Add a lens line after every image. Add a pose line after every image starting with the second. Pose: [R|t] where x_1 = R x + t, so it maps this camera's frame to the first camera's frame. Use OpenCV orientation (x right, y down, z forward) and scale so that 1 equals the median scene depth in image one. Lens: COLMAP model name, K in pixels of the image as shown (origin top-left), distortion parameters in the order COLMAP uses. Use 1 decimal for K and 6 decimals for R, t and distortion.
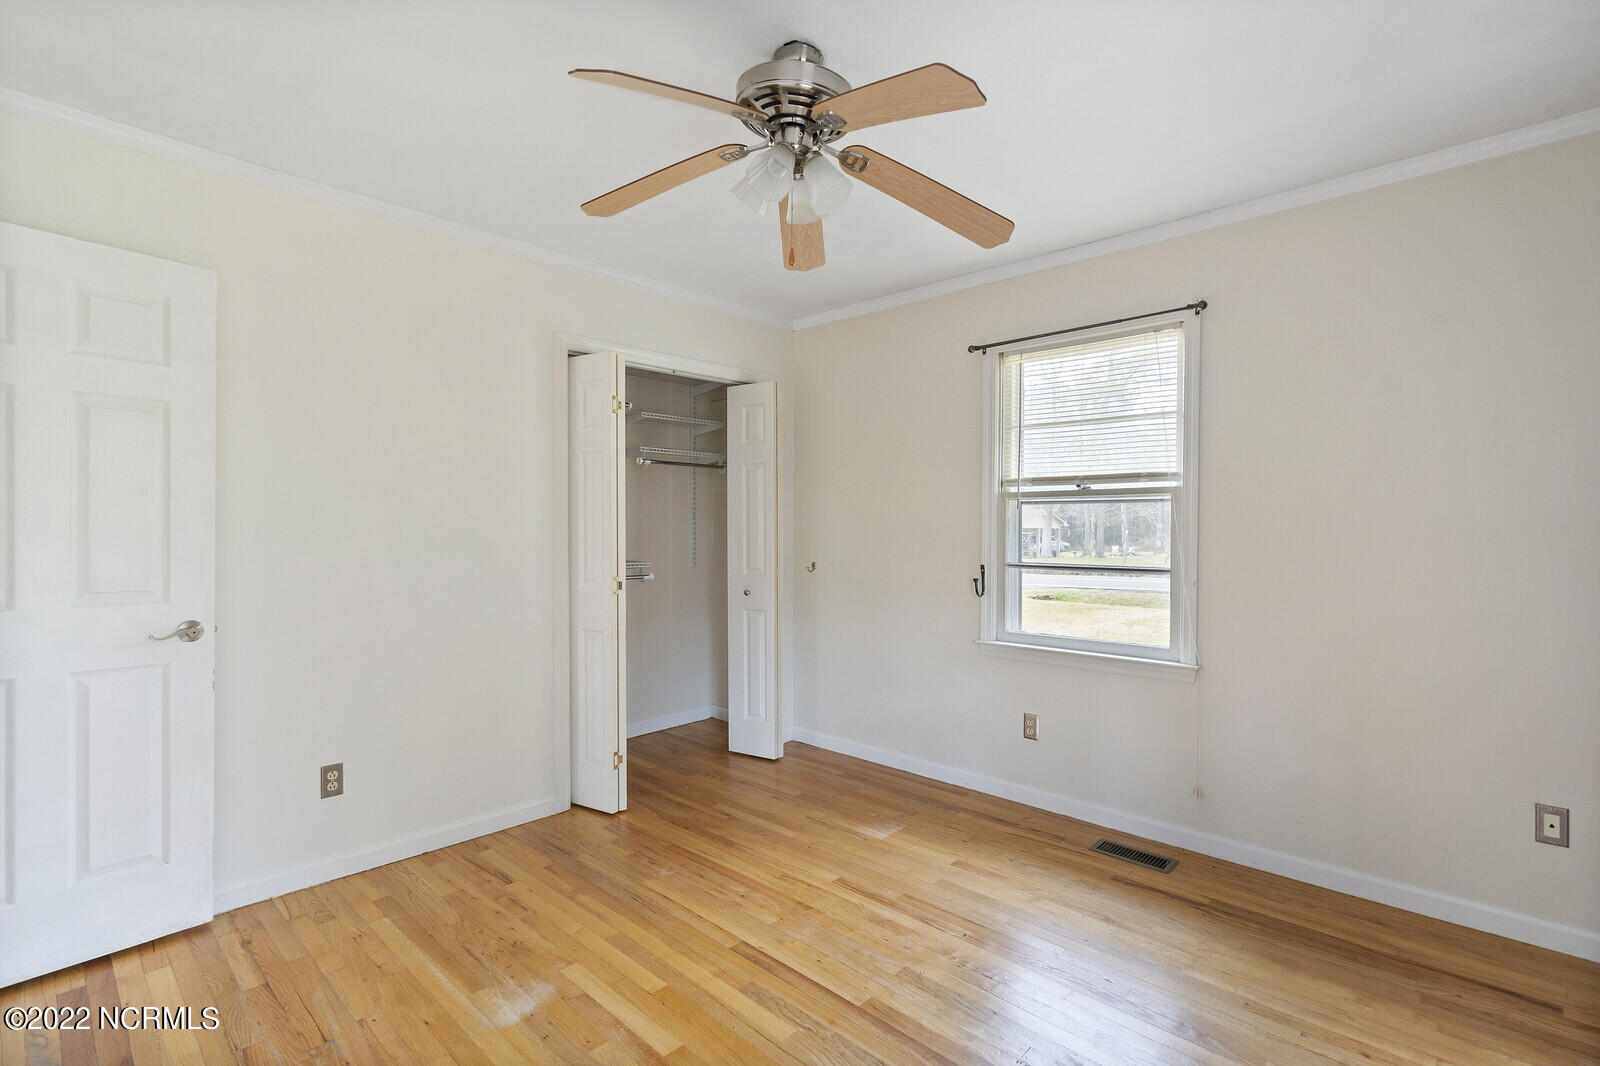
lens RADIAL K [[748.2, 0, 795.2], [0, 748.2, 533.9], [0, 0, 1]] dist [0.005976, 0.001727]
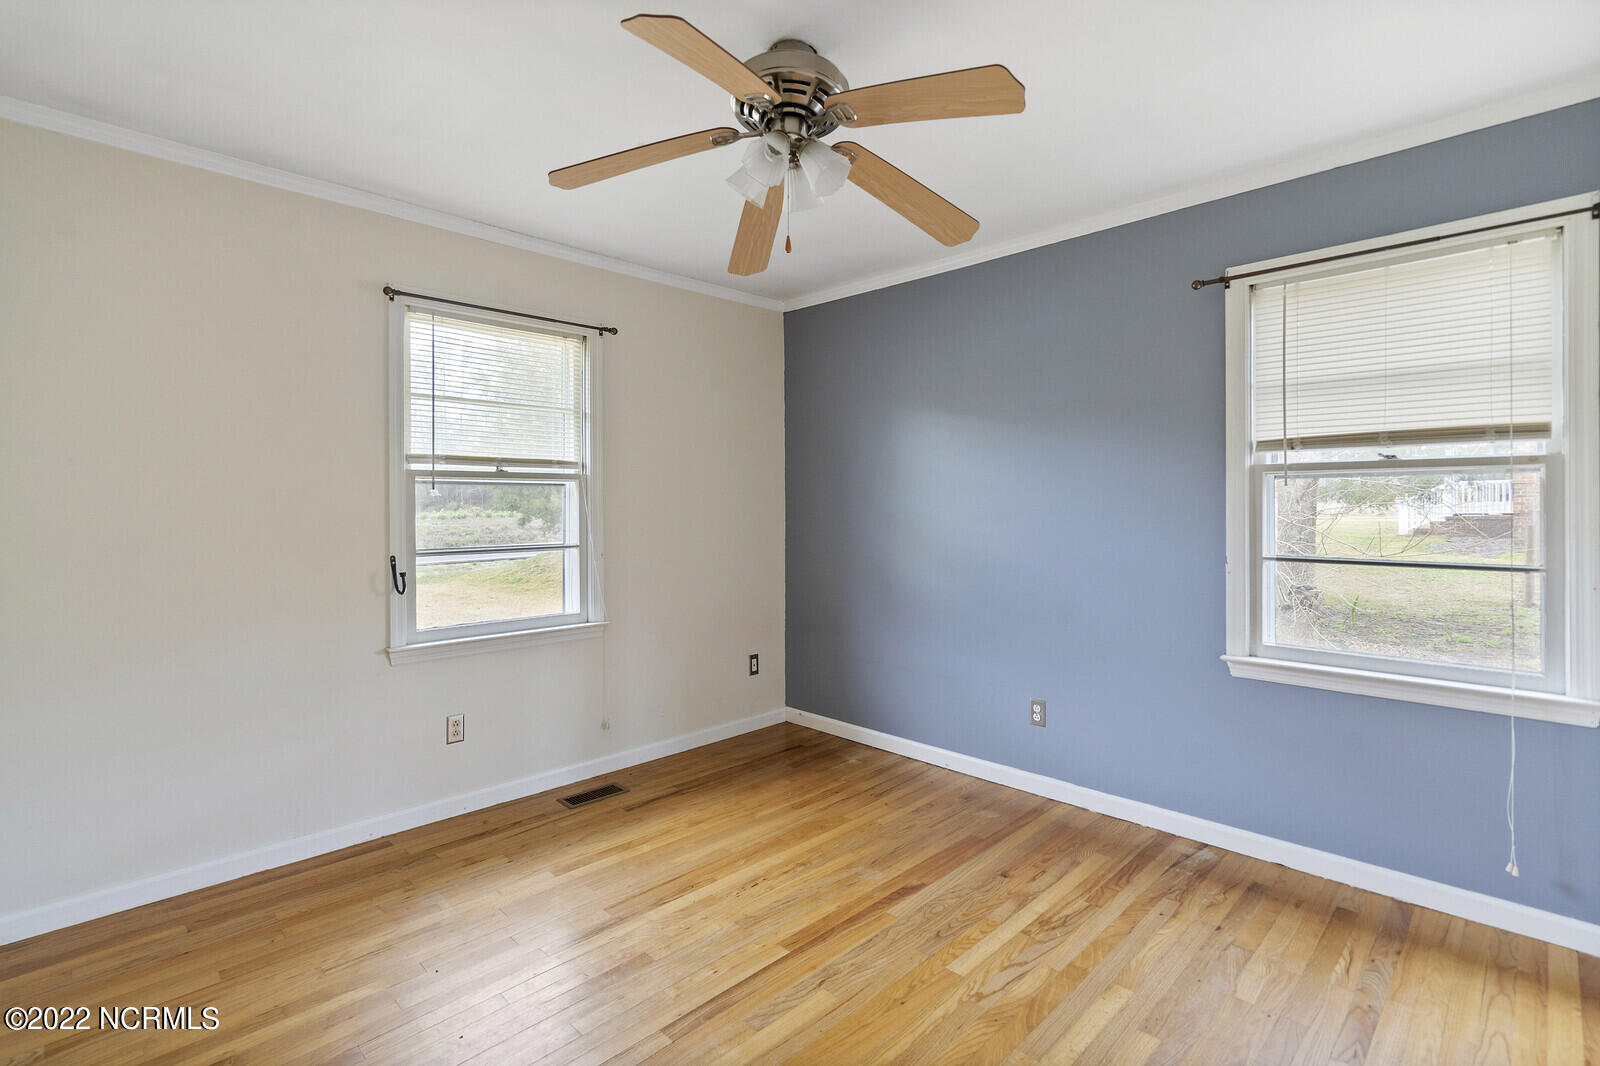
lens RADIAL K [[748.2, 0, 799.8], [0, 748.2, 502.0], [0, 0, 1]] dist [0.005976, 0.001727]
pose [[0.025144, 0.002303, 0.999681, -0.657232], [0.010201, 0.999945, -0.002560, -0.012966], [-0.999632, 0.010262, 0.025119, 0.623746]]
